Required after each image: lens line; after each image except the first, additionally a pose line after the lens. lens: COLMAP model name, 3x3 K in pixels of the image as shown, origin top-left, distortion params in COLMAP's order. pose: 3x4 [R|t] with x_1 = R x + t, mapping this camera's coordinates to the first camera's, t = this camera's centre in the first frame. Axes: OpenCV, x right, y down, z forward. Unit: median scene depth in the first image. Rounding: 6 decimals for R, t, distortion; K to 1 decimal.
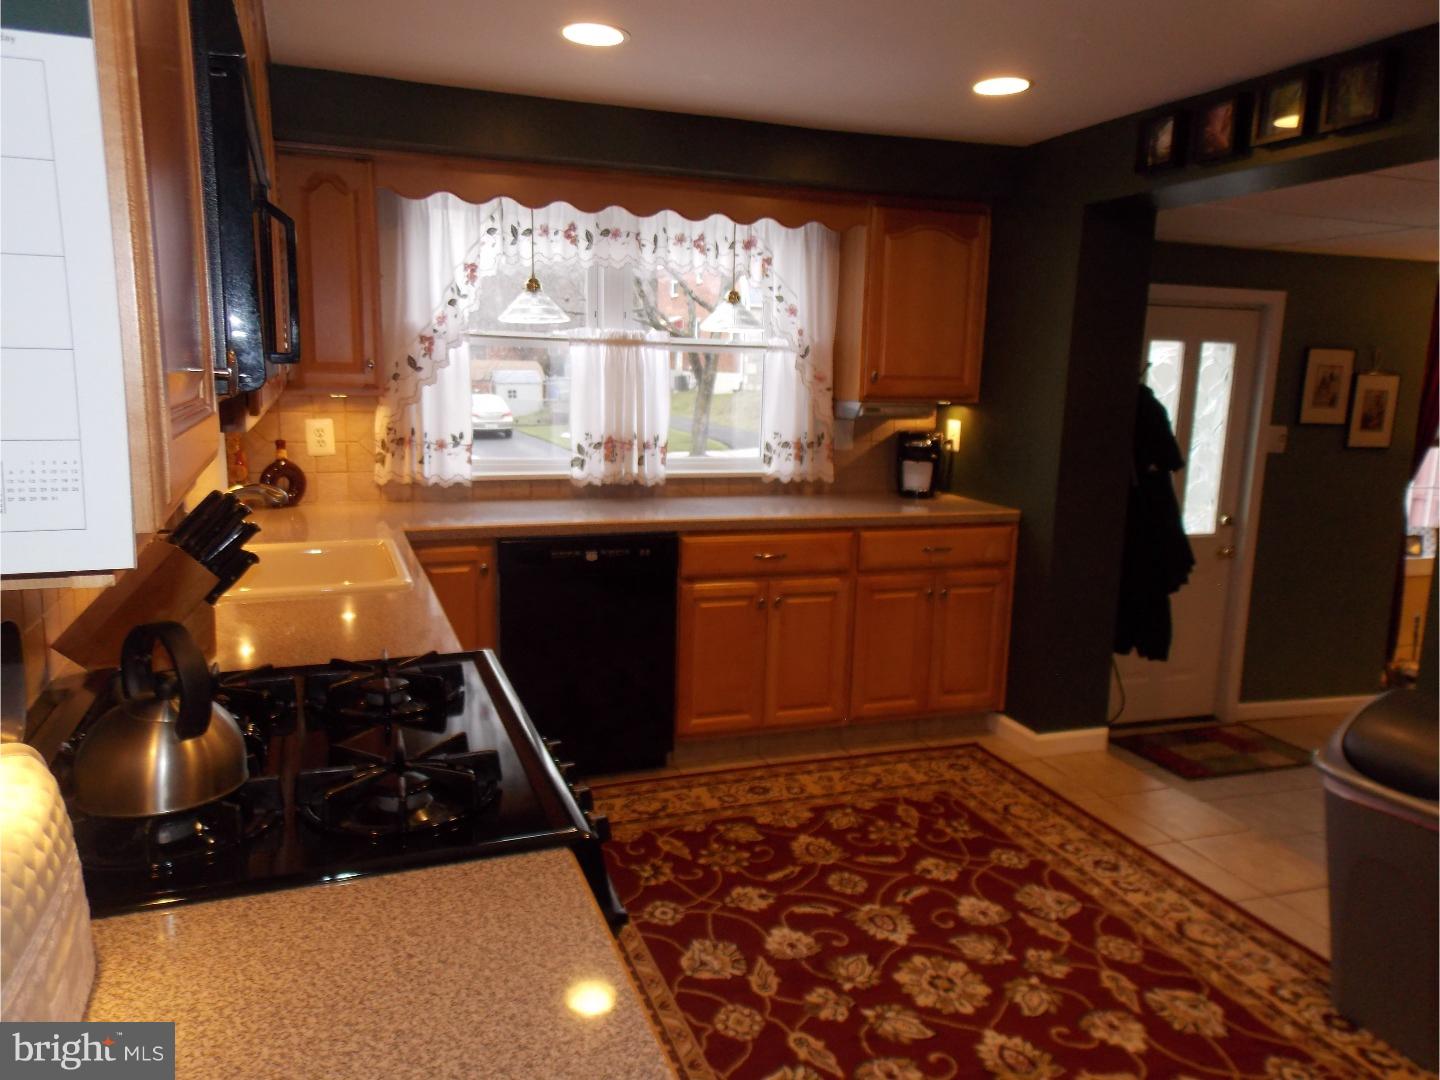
lens RADIAL K [[1047.3, 0, 694.1], [0, 1047.3, 543.8], [0, 0, 1]] dist [0.026182, -0.000418]
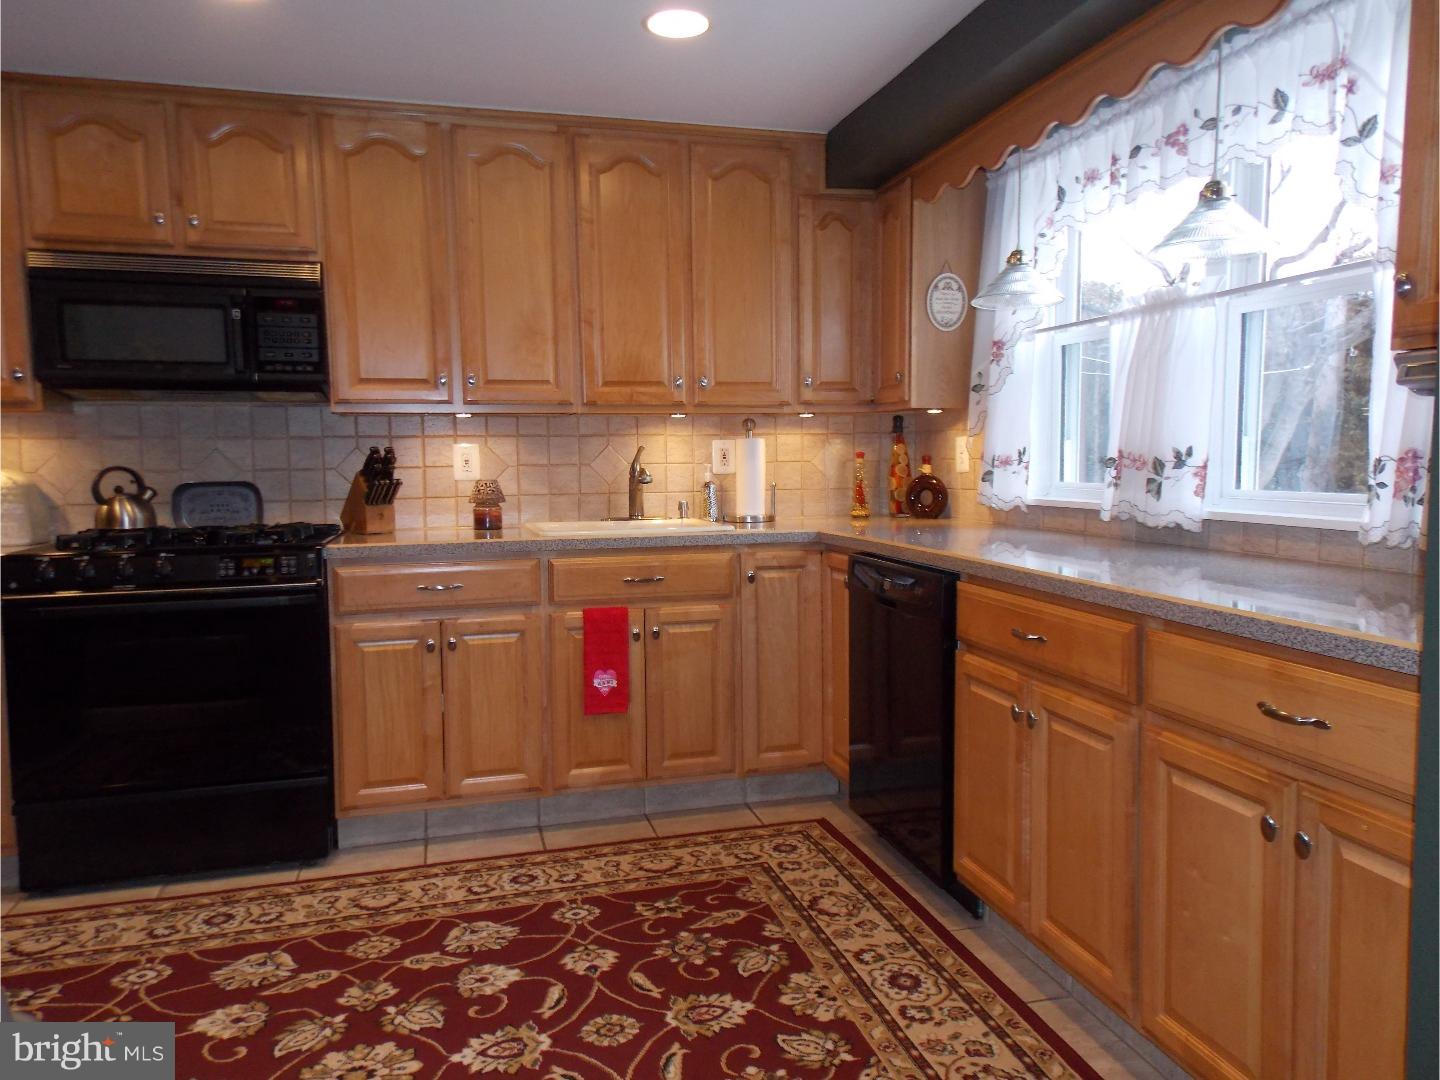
lens RADIAL K [[1029.5, 0, 709.6], [0, 1029.5, 537.9], [0, 0, 1]] dist [0.082874, -0.048779]
pose [[-0.089250, 0.059099, -0.994254, 0.765180], [-0.159326, 0.984536, 0.072823, -0.064845], [0.983183, 0.164910, -0.078454, 0.984813]]
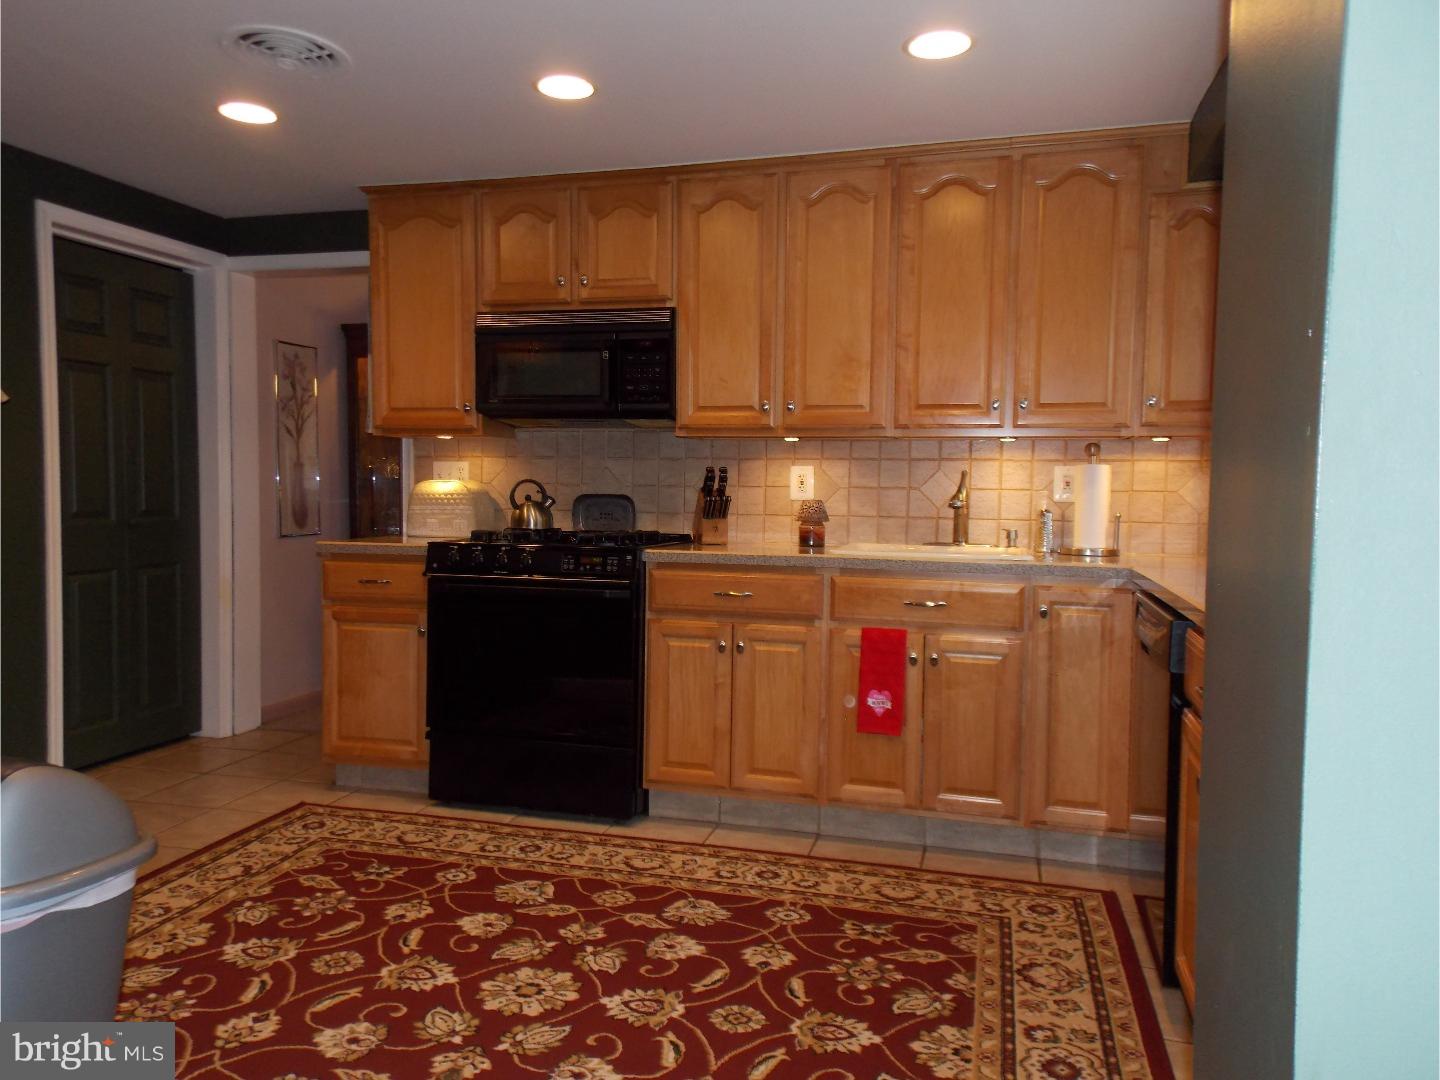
lens RADIAL K [[1029.5, 0, 709.6], [0, 1029.5, 537.9], [0, 0, 1]] dist [0.082874, -0.048779]
pose [[-0.579478, 0.011698, -0.814904, 0.703578], [-0.165977, 0.977248, 0.132055, -0.100333], [0.797908, 0.211779, -0.564352, 1.230023]]
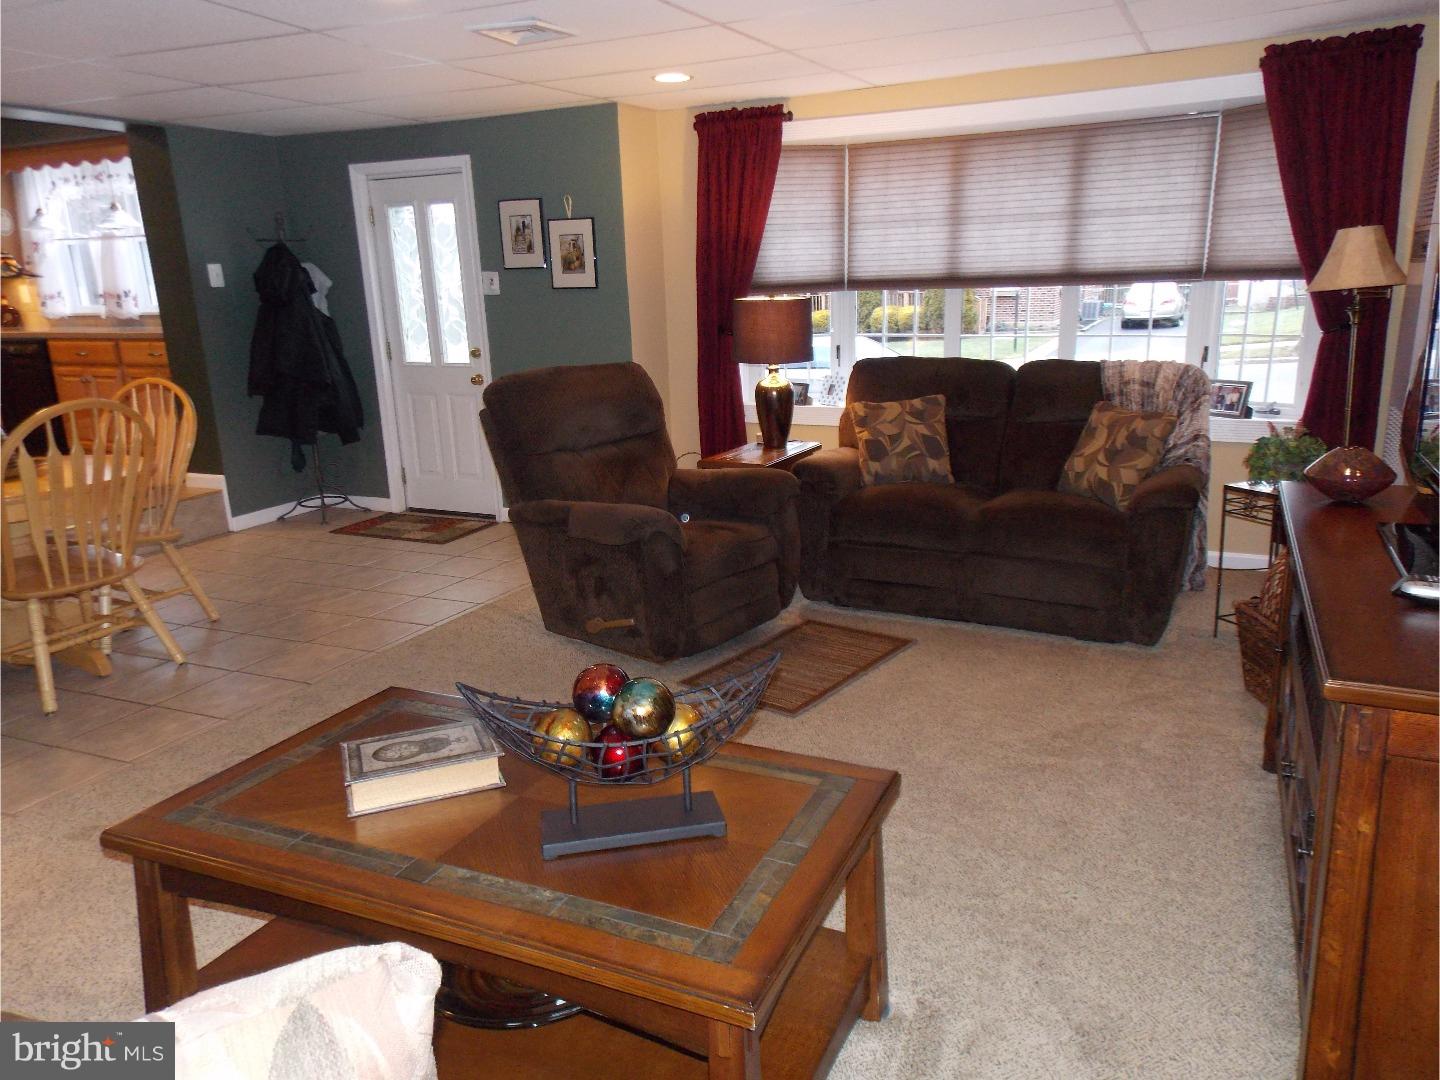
lens RADIAL K [[1018.9, 0, 725.6], [0, 1018.9, 535.9], [0, 0, 1]] dist [0.037408, 0.001400]
pose [[0.710153, 0.128058, -0.692303, 2.462941], [-0.067984, 0.991197, 0.113608, 0.052065], [0.700757, -0.033614, 0.712608, 0.563895]]
